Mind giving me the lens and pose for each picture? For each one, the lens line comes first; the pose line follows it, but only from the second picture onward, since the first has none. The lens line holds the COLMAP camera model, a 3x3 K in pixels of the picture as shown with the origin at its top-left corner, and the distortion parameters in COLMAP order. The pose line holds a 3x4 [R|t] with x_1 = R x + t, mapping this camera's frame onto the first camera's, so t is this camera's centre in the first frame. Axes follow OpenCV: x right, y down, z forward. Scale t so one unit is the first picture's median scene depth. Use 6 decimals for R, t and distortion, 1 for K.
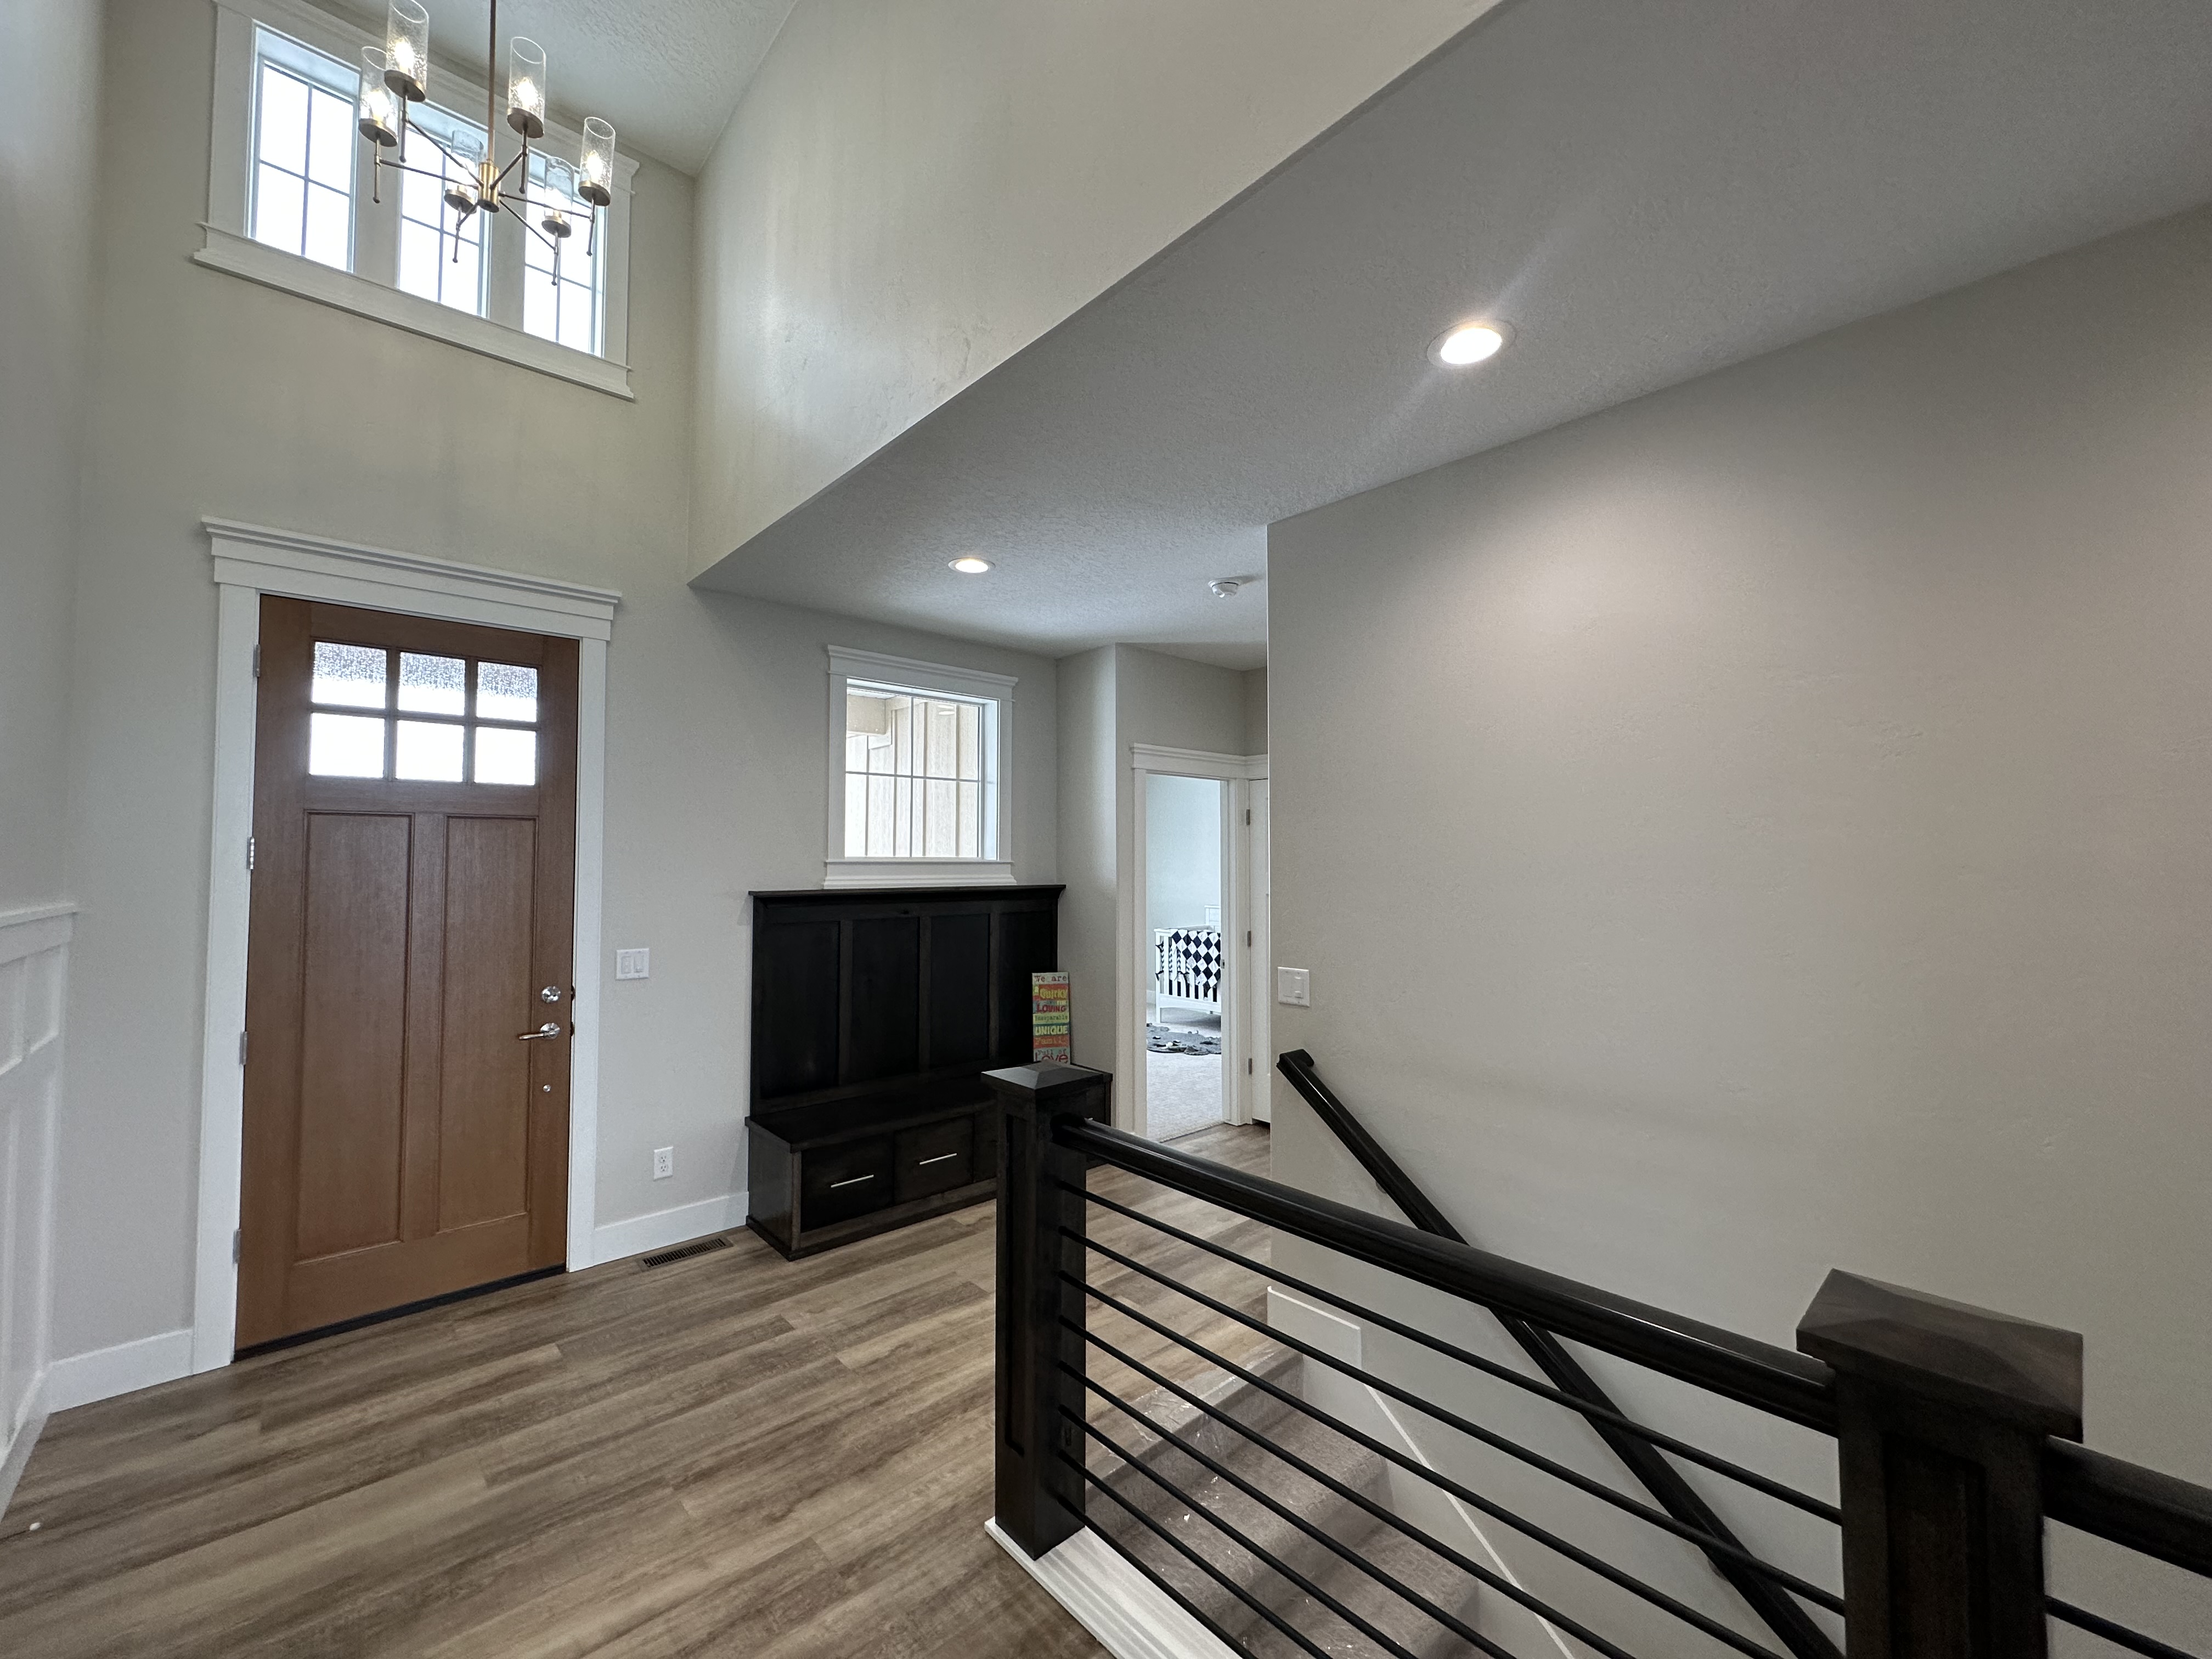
lens RADIAL K [[881.2, 0, 1101.7], [0, 881.2, 822.3], [0, 0, 1]] dist [0.000123, 0.000510]
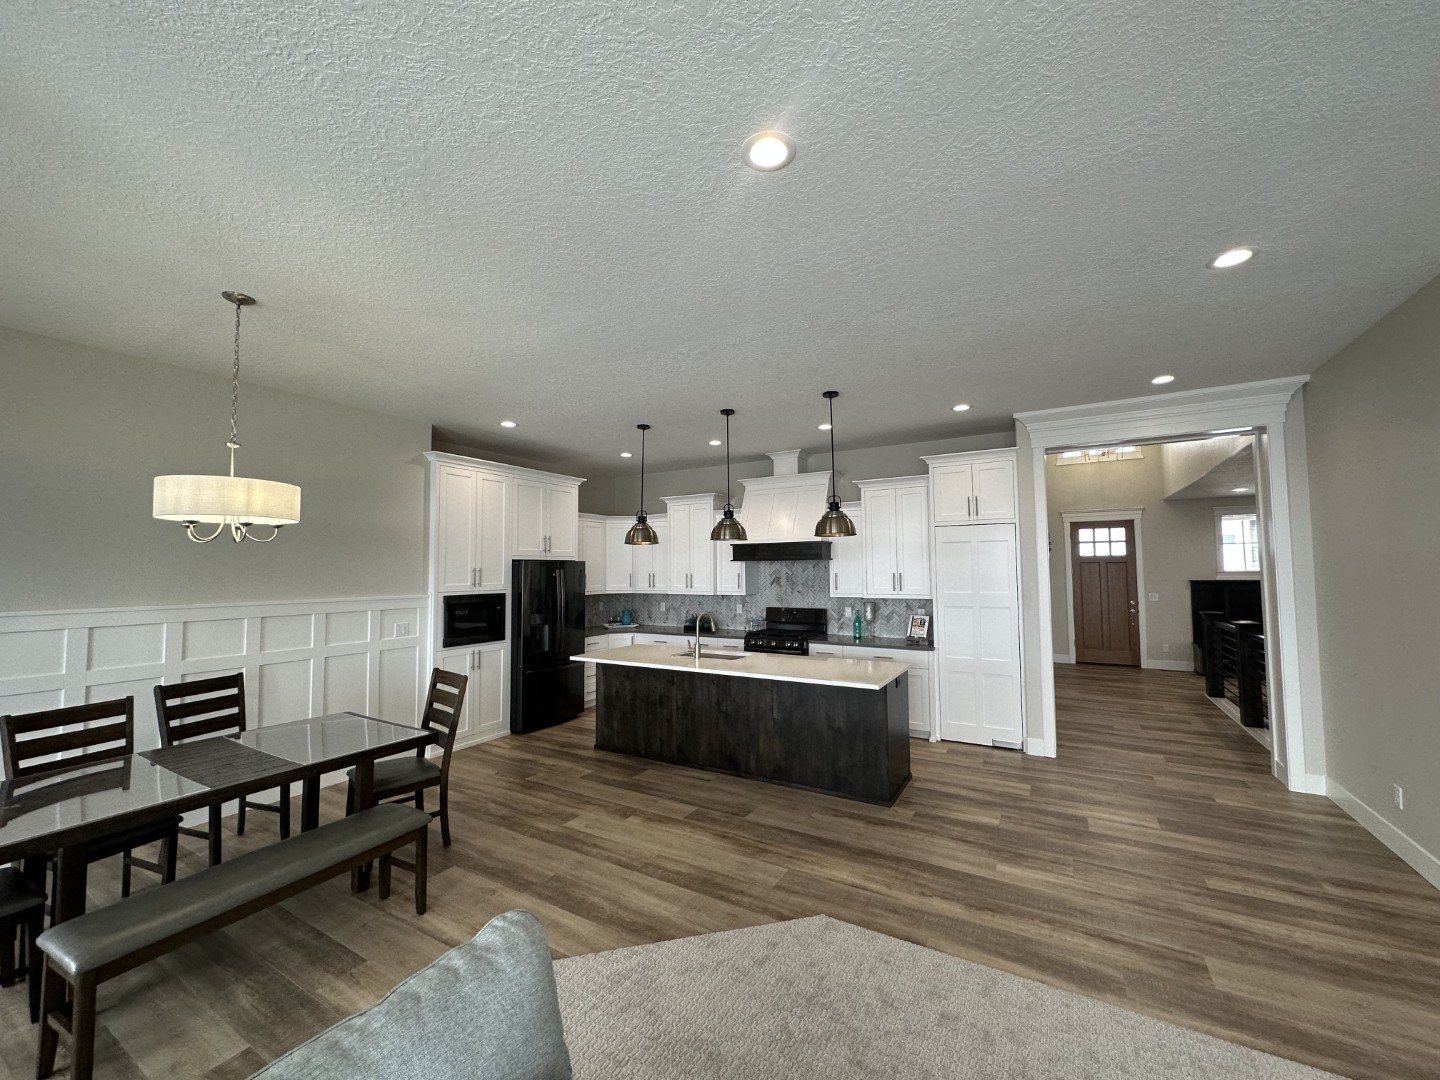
lens RADIAL K [[573.6, 0, 722.6], [0, 573.6, 543.3], [0, 0, 1]] dist [0.000123, 0.000510]
pose [[0.303219, -0.048242, -0.951699, 2.166235], [0.049133, 0.998181, -0.034944, -0.144580], [0.951654, -0.036164, 0.305037, -2.619314]]
